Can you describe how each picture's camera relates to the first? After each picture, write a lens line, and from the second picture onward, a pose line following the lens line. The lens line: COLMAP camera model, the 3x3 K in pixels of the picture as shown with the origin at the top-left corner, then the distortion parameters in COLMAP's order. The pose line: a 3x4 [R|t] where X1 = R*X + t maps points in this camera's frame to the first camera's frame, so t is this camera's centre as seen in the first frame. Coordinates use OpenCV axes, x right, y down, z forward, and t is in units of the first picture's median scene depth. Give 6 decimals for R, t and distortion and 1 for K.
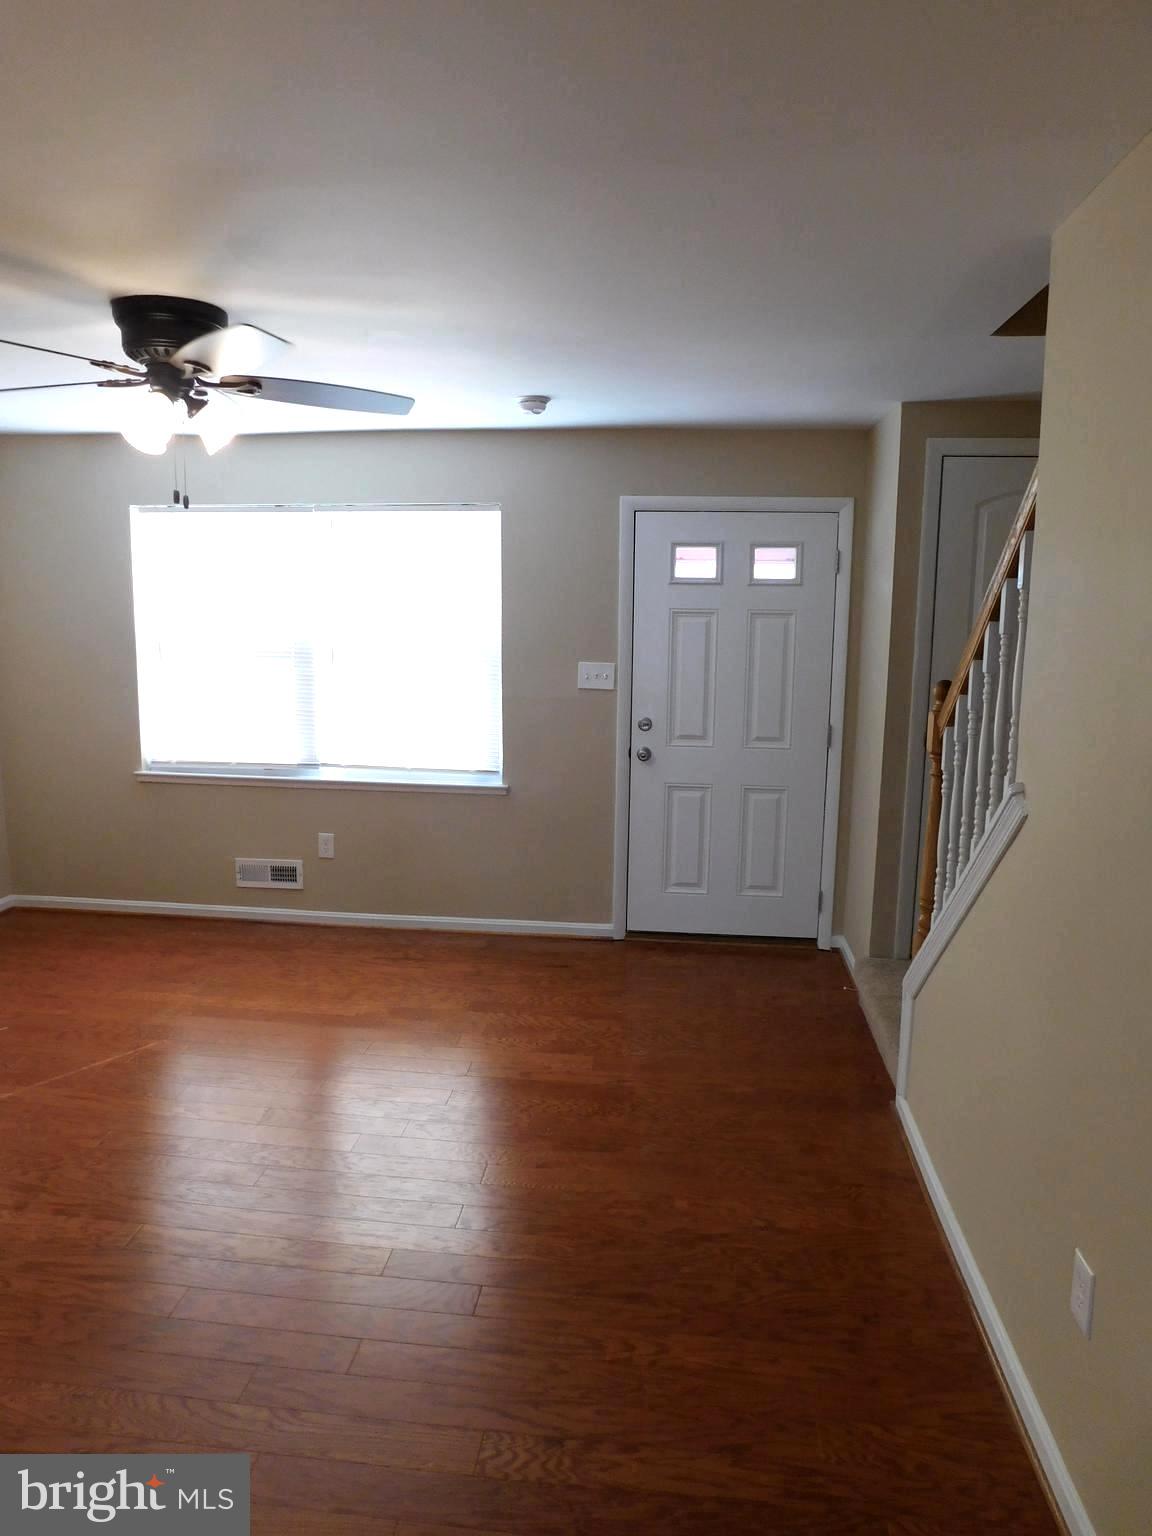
lens RADIAL K [[998.8, 0, 578.0], [0, 998.8, 766.5], [0, 0, 1]] dist [-0.052791, 0.042829]
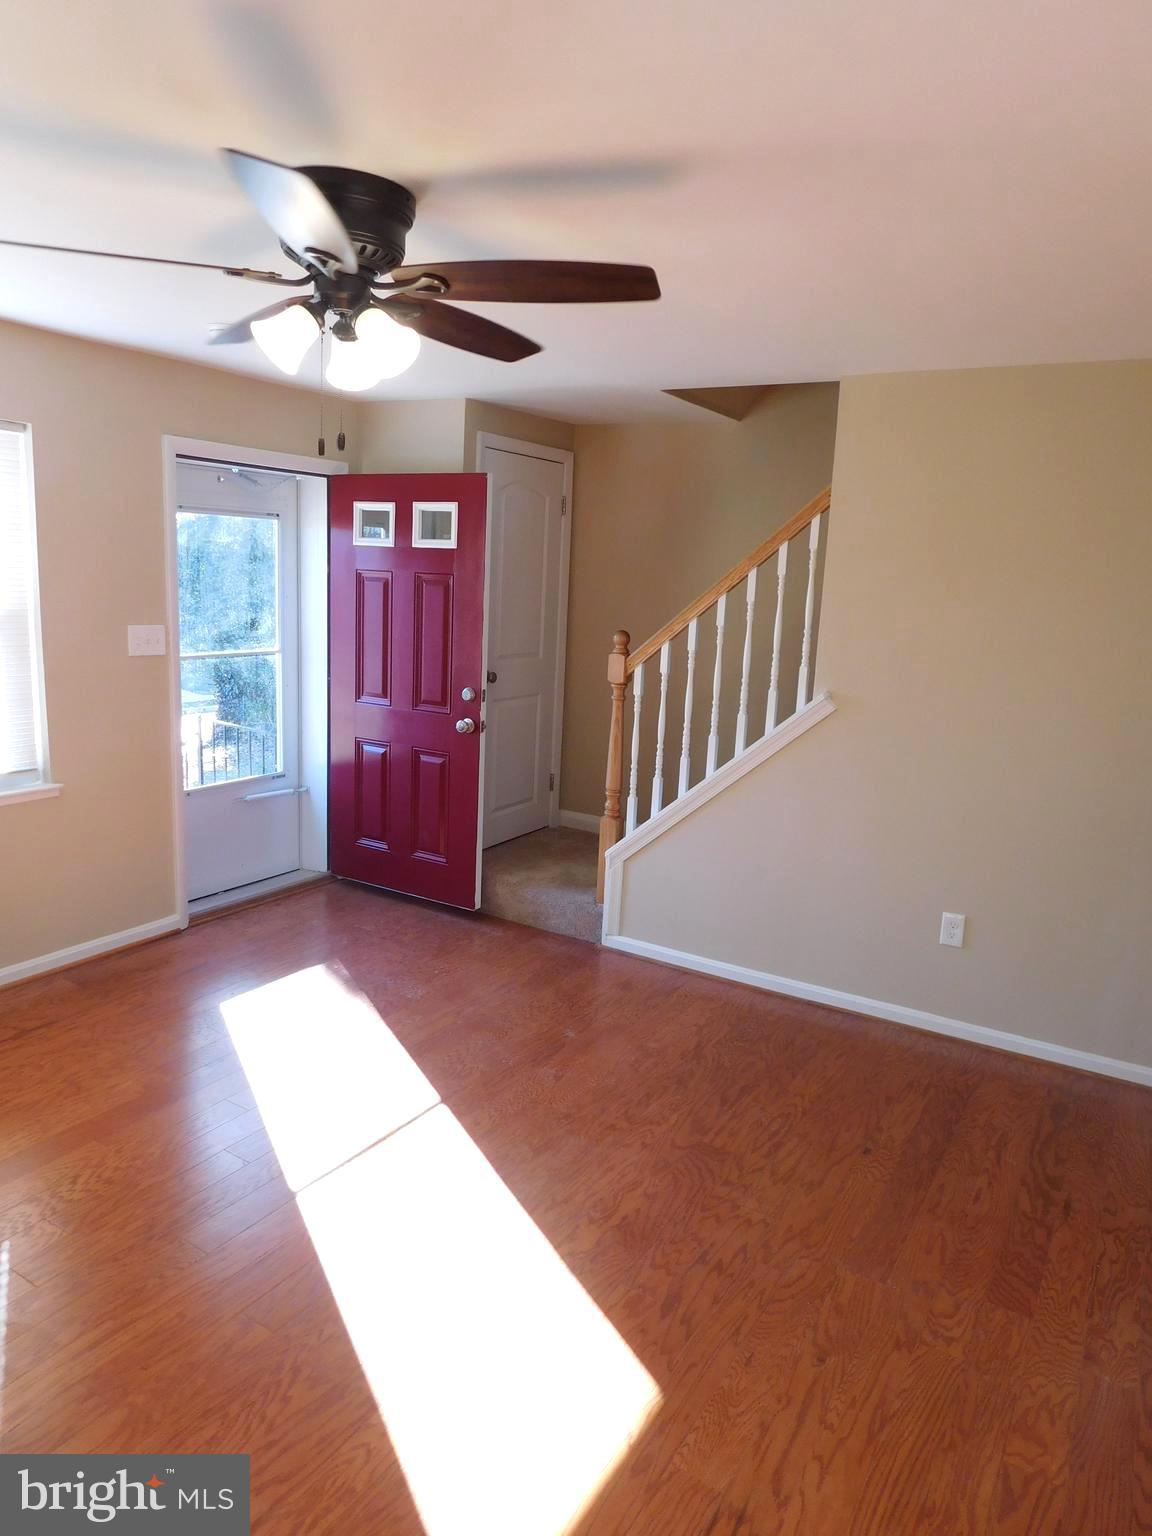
lens RADIAL K [[998.8, 0, 576.2], [0, 998.8, 756.6], [0, 0, 1]] dist [-0.052791, 0.042829]
pose [[0.435532, -0.164075, 0.885094, -0.771789], [0.098721, 0.986024, 0.134207, -0.090097], [-0.894744, 0.028926, 0.445642, 0.362671]]
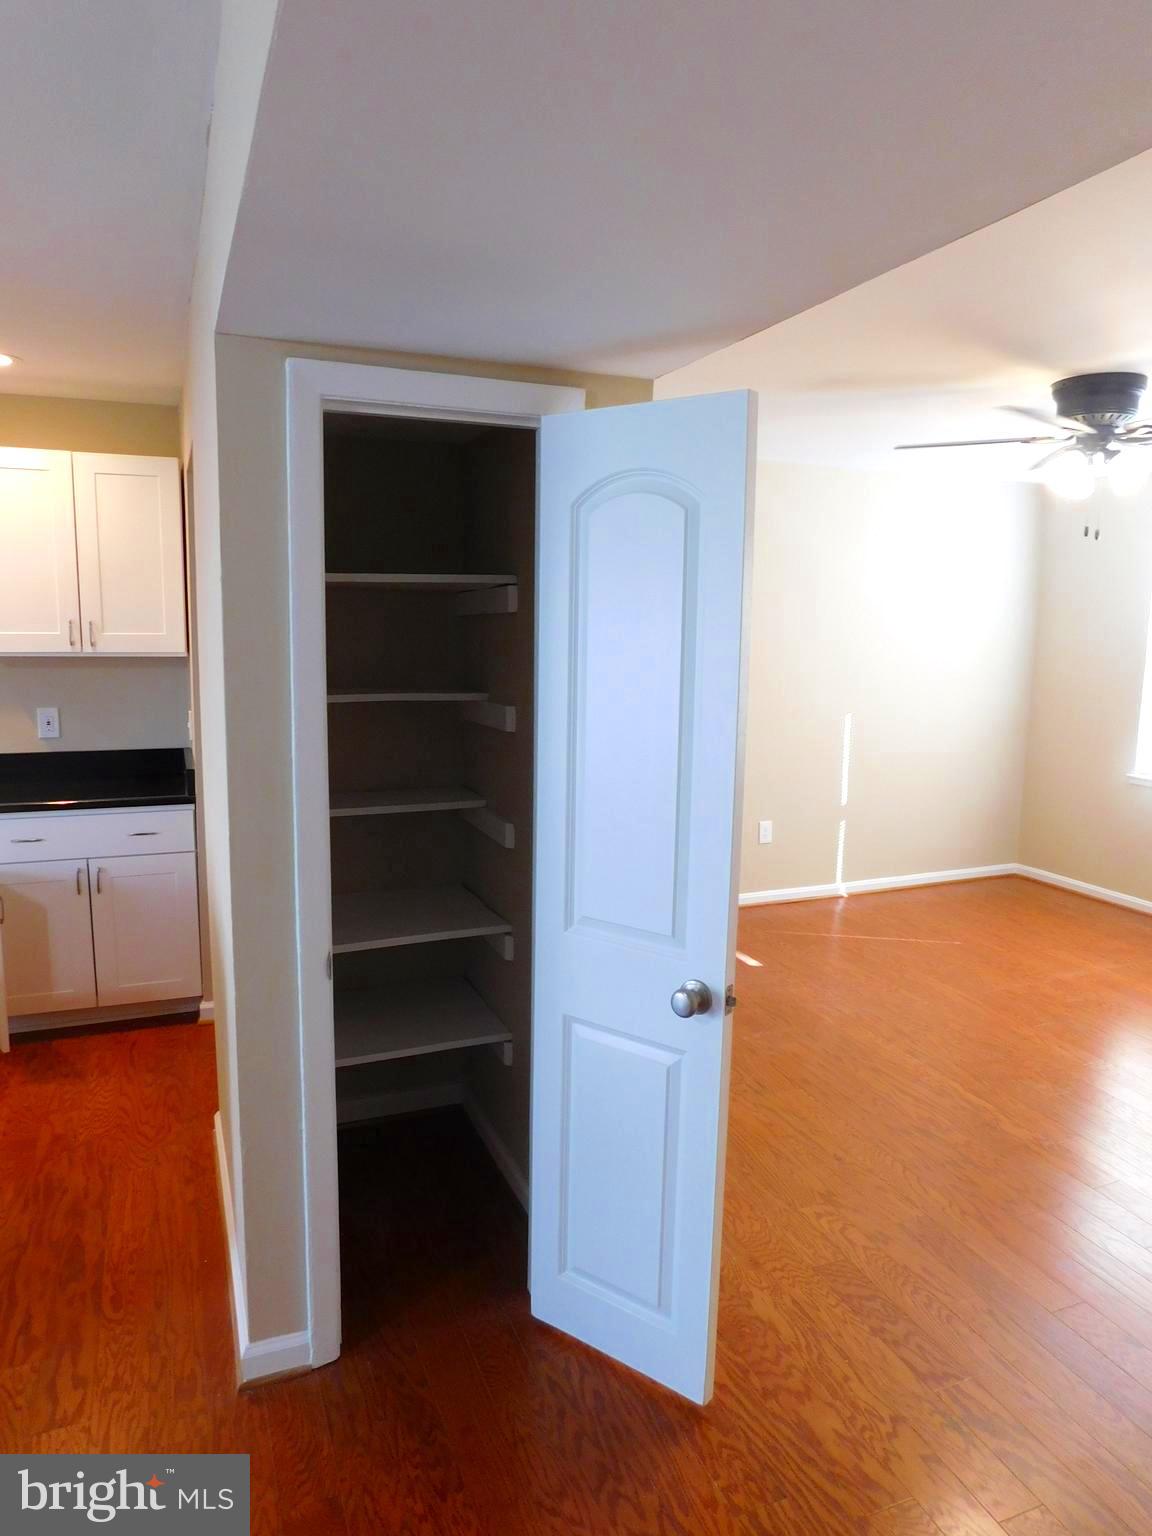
lens RADIAL K [[998.8, 0, 577.0], [0, 998.8, 768.7], [0, 0, 1]] dist [-0.052791, 0.042829]
pose [[0.470714, 0.117875, -0.874376, 0.313457], [-0.138415, 0.988630, 0.058763, 0.027132], [0.871361, 0.093366, 0.481678, -0.092378]]
